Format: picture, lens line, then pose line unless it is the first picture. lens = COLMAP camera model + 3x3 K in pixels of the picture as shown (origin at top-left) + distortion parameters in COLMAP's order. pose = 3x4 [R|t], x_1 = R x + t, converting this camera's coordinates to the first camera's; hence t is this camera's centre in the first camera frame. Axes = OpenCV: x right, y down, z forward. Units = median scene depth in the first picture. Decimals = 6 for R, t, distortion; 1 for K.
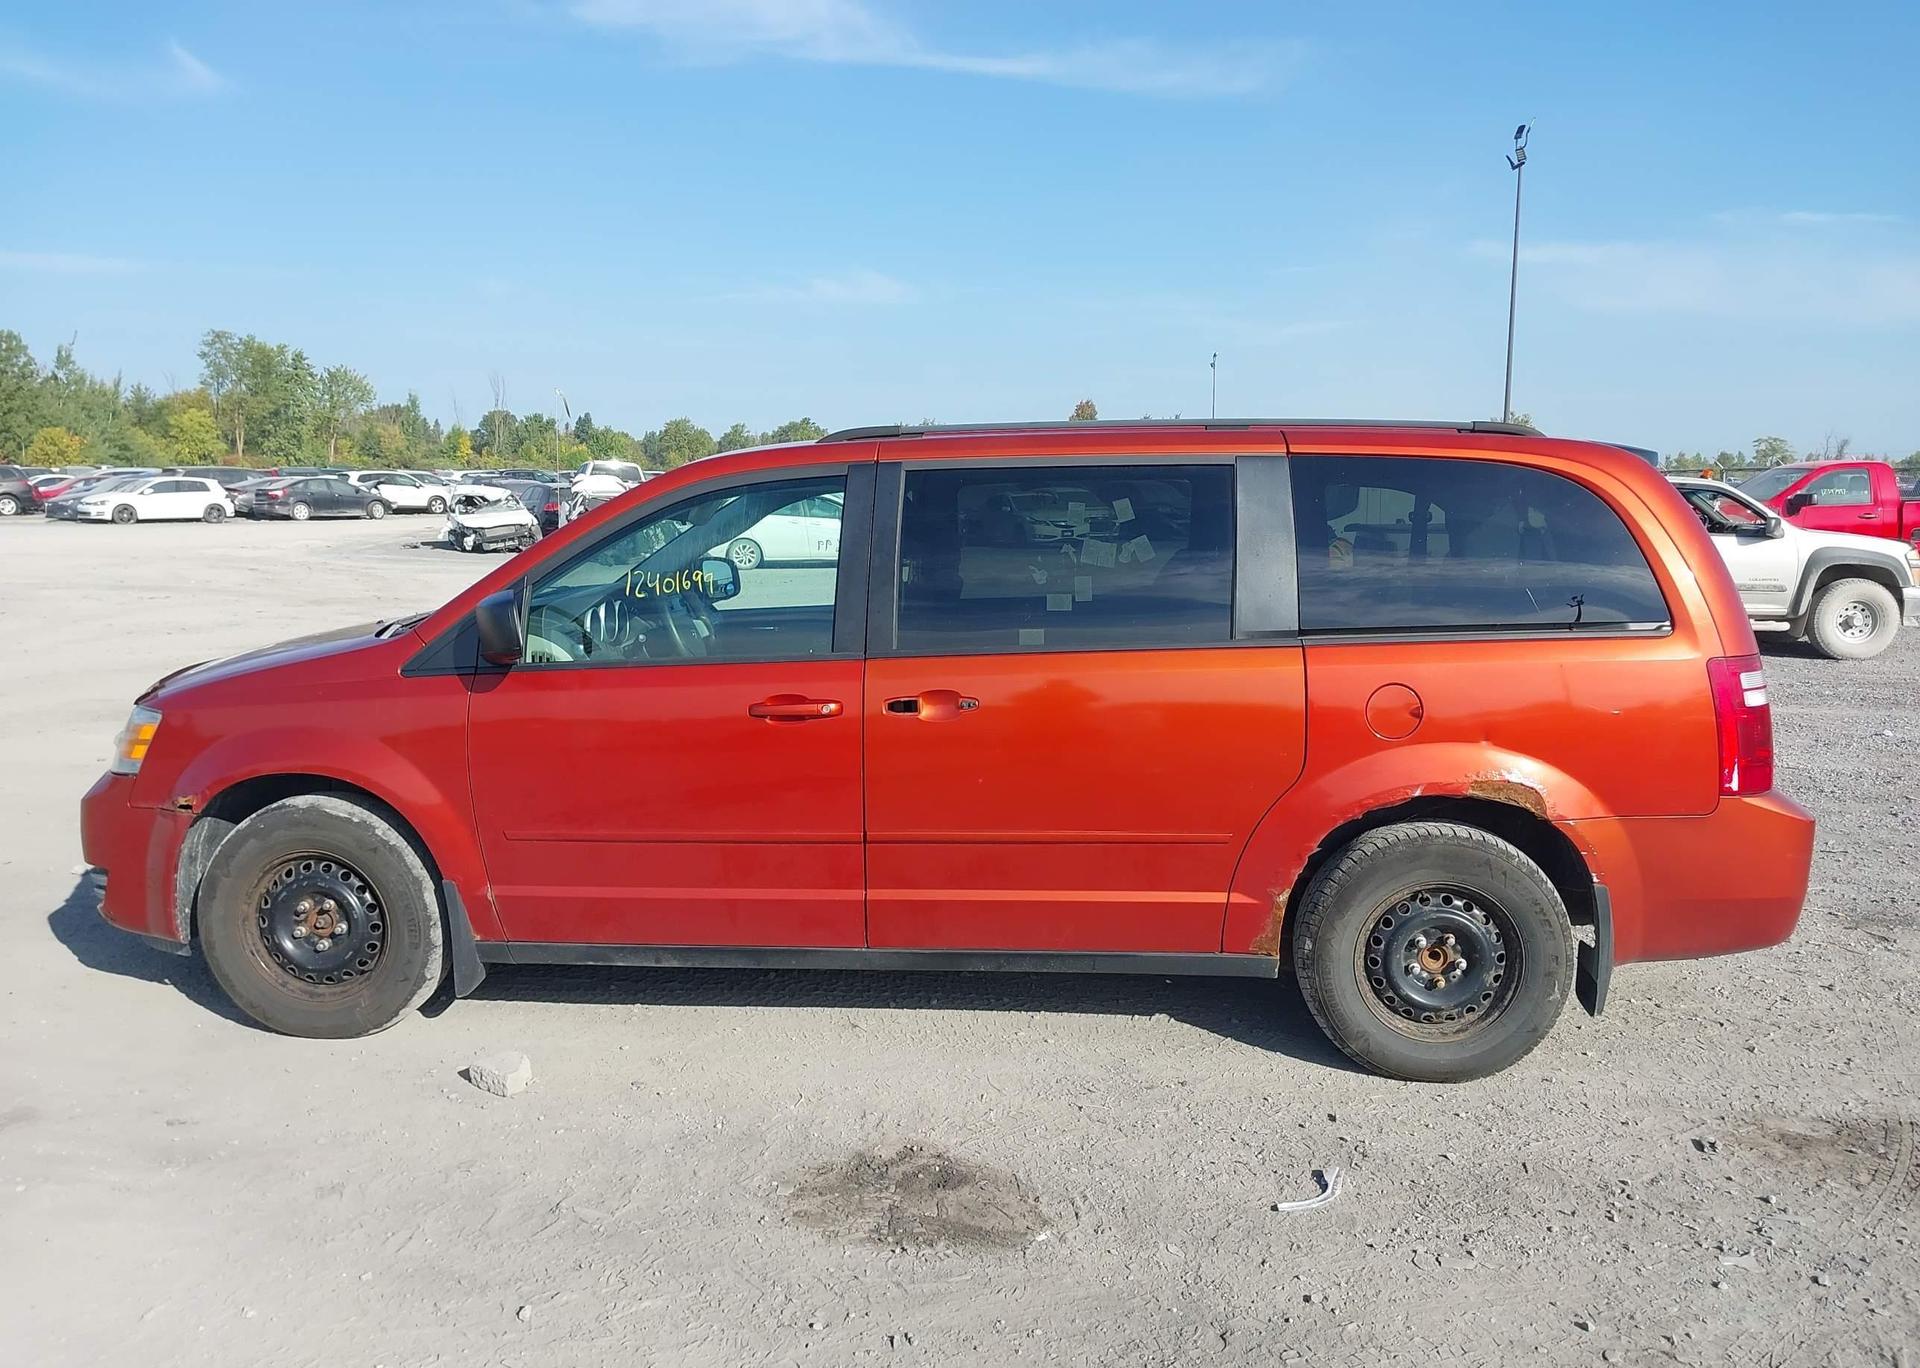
lens RADIAL K [[1507.3, 0, 952.6], [0, 1507.3, 681.7], [0, 0, 1]] dist [0.084033, -0.126195]
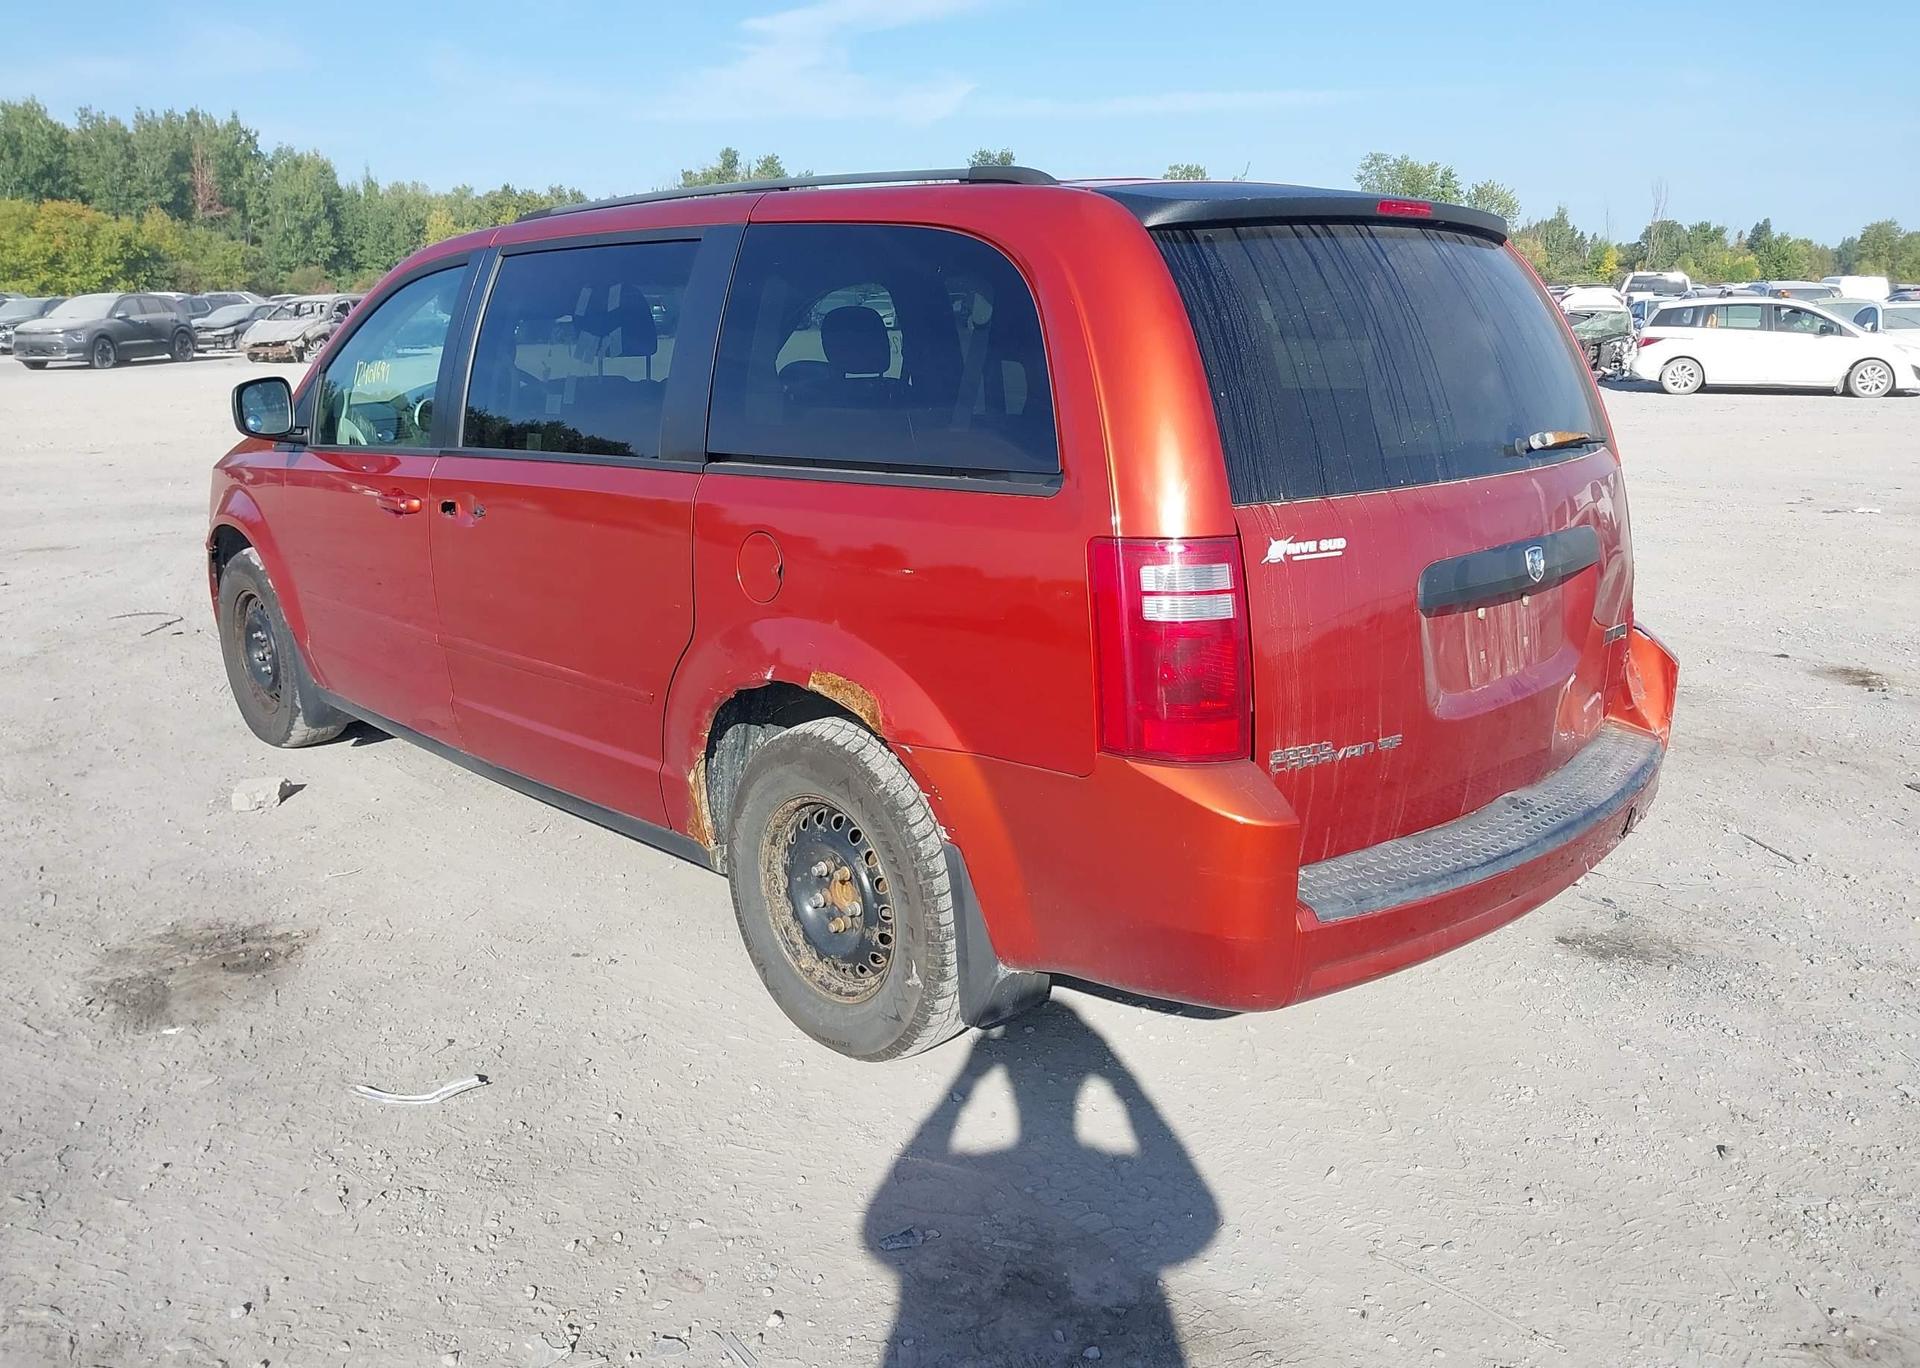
lens RADIAL K [[1495.0, 0, 958.6], [0, 1495.0, 692.7], [0, 0, 1]] dist [0.105441, -0.163161]
pose [[0.750824, 0.160837, -0.640620, 0.794383], [-0.081919, 0.985086, 0.151310, -0.037720], [0.655402, -0.061128, 0.752802, 0.448806]]
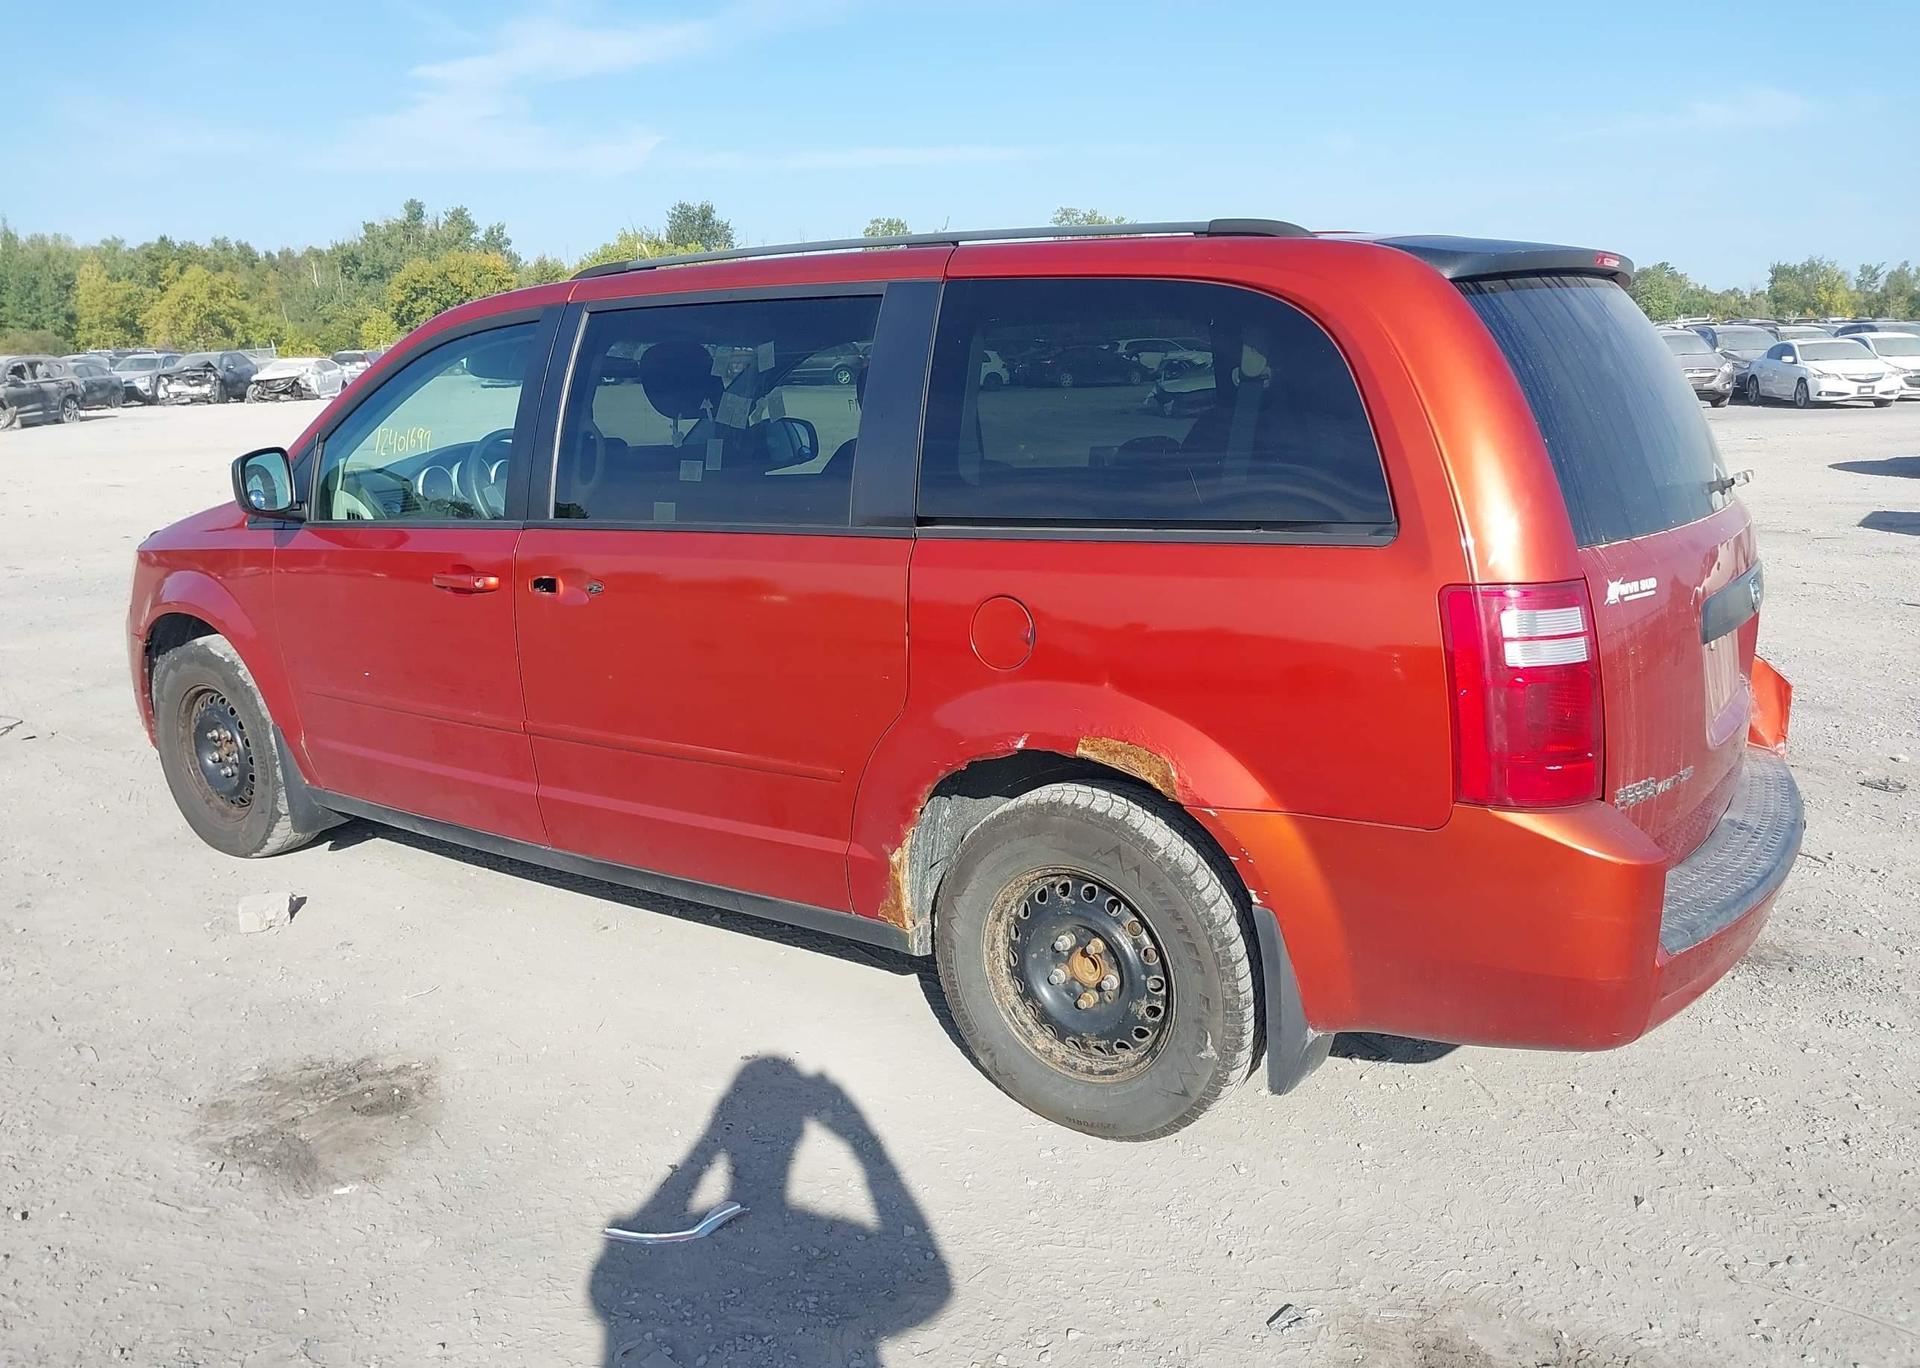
lens RADIAL K [[1507.3, 0, 952.6], [0, 1507.3, 681.7], [0, 0, 1]] dist [0.084033, -0.126195]
pose [[0.862496, 0.092829, -0.497477, 0.585052], [-0.049384, 0.993779, 0.099821, -0.026052], [0.503648, -0.061528, 0.861715, 0.324667]]
